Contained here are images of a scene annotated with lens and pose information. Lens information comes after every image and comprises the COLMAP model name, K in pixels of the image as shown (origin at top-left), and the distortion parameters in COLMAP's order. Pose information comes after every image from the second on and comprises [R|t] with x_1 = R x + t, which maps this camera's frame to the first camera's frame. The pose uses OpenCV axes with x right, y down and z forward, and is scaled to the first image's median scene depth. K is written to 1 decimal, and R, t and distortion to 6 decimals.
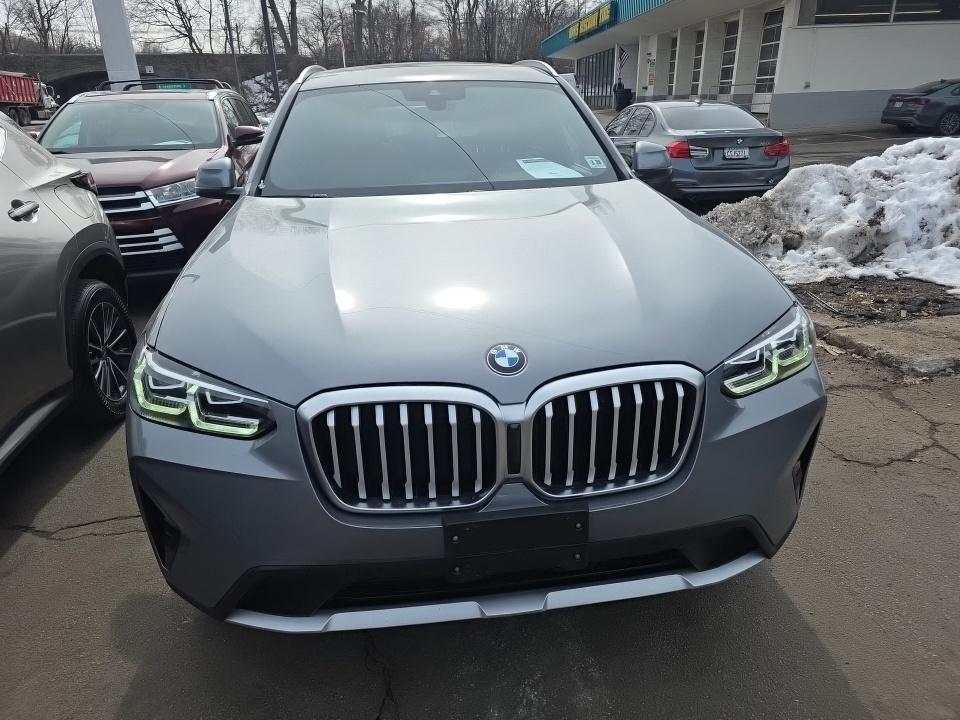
lens RADIAL K [[652.0, 0, 479.3], [0, 652.0, 358.0], [0, 0, 1]] dist [0.040704, -0.032125]
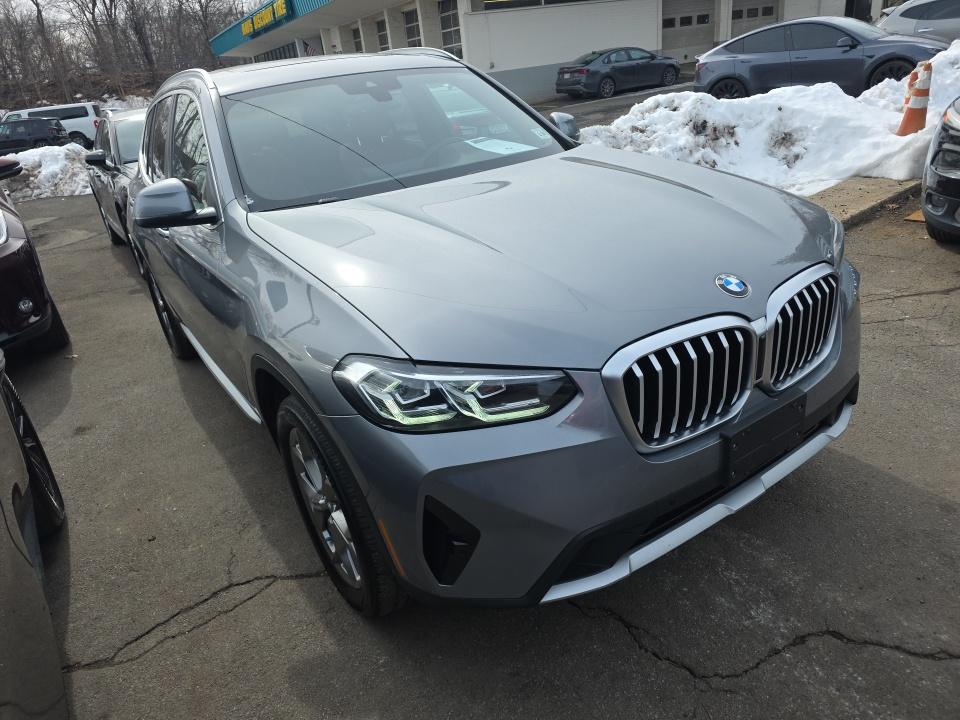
lens RADIAL K [[652.0, 0, 476.8], [0, 652.0, 359.9], [0, 0, 1]] dist [0.040704, -0.032125]
pose [[0.887445, -0.250382, 0.386976, -0.223724], [0.246699, 0.967229, 0.060068, -0.013744], [-0.389334, 0.042160, 0.920131, 0.027534]]
